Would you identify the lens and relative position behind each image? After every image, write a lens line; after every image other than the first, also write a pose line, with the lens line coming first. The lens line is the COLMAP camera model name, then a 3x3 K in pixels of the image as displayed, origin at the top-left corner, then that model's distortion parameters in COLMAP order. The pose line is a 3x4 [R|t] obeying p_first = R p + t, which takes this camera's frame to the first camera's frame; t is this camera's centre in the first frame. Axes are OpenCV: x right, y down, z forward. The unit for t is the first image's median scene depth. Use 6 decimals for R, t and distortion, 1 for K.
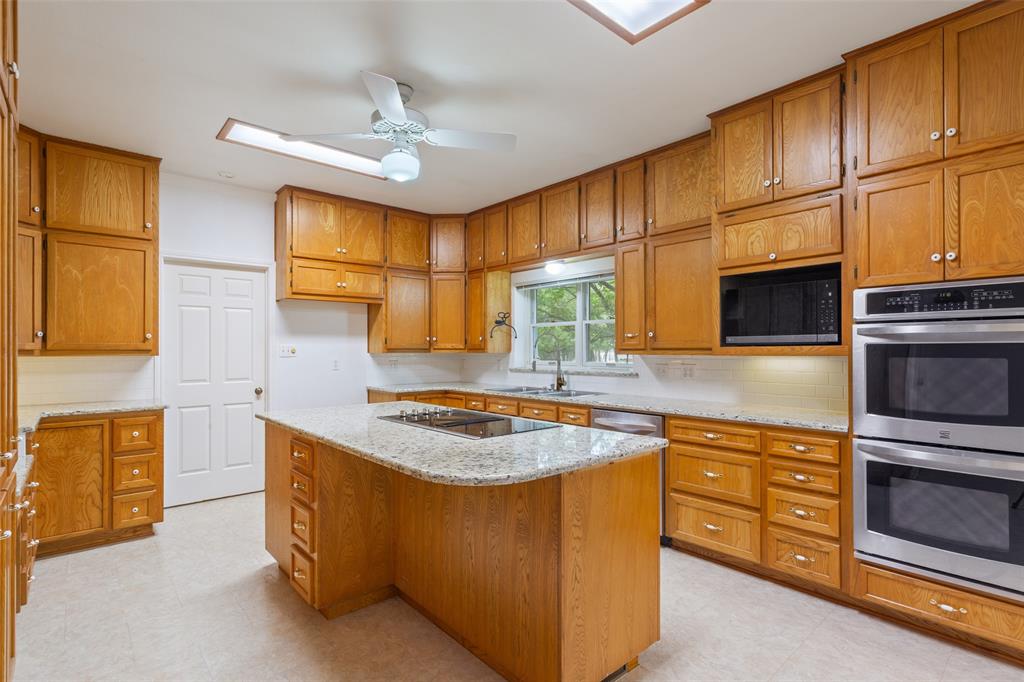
lens RADIAL K [[492.6, 0, 537.0], [0, 492.6, 345.3], [0, 0, 1]] dist [-0.002158, -0.000098]
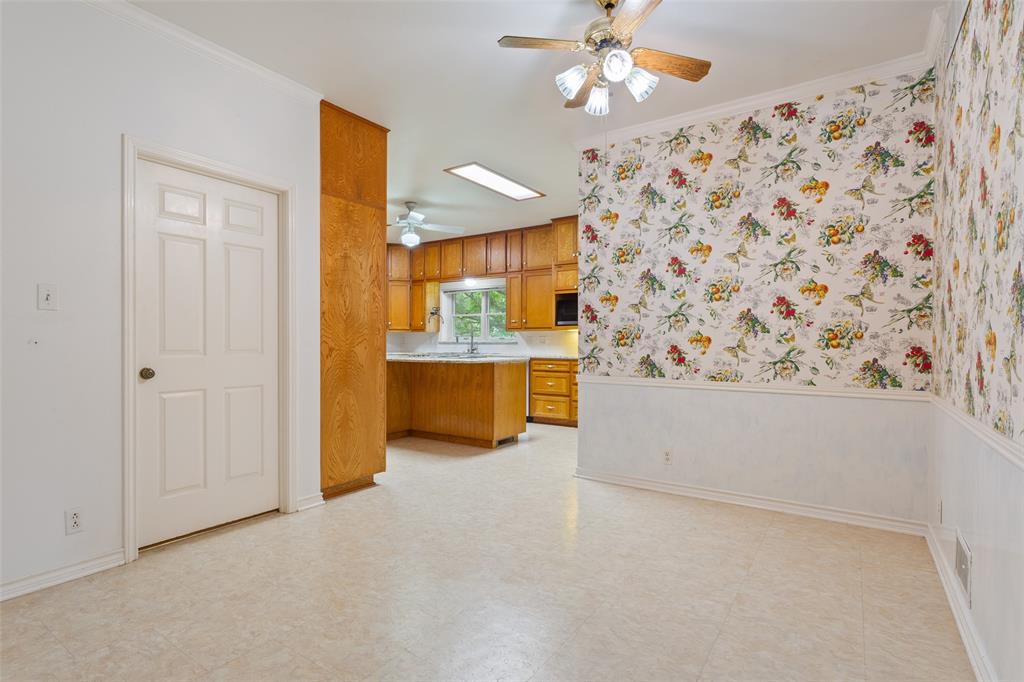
lens RADIAL K [[492.6, 0, 537.0], [0, 492.6, 345.3], [0, 0, 1]] dist [-0.002158, -0.000098]
pose [[0.968756, 0.006506, 0.247932, -0.168496], [-0.009153, 0.999913, 0.009525, 0.046093], [-0.247848, -0.011497, 0.968731, -0.750797]]
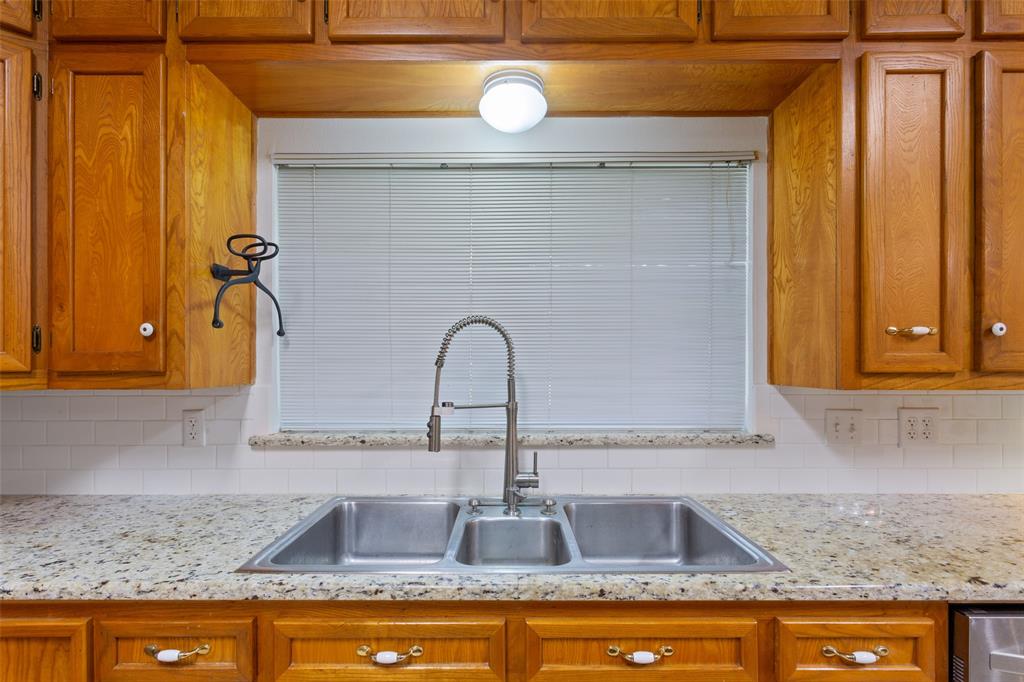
lens RADIAL K [[470.8, 0, 509.5], [0, 470.8, 366.5], [0, 0, 1]] dist [-0.000854, -0.000052]
pose [[0.685482, 0.002920, 0.728083, -0.181236], [-0.005593, 0.999984, 0.001254, 0.003645], [-0.728068, -0.004932, 0.685487, 0.814568]]
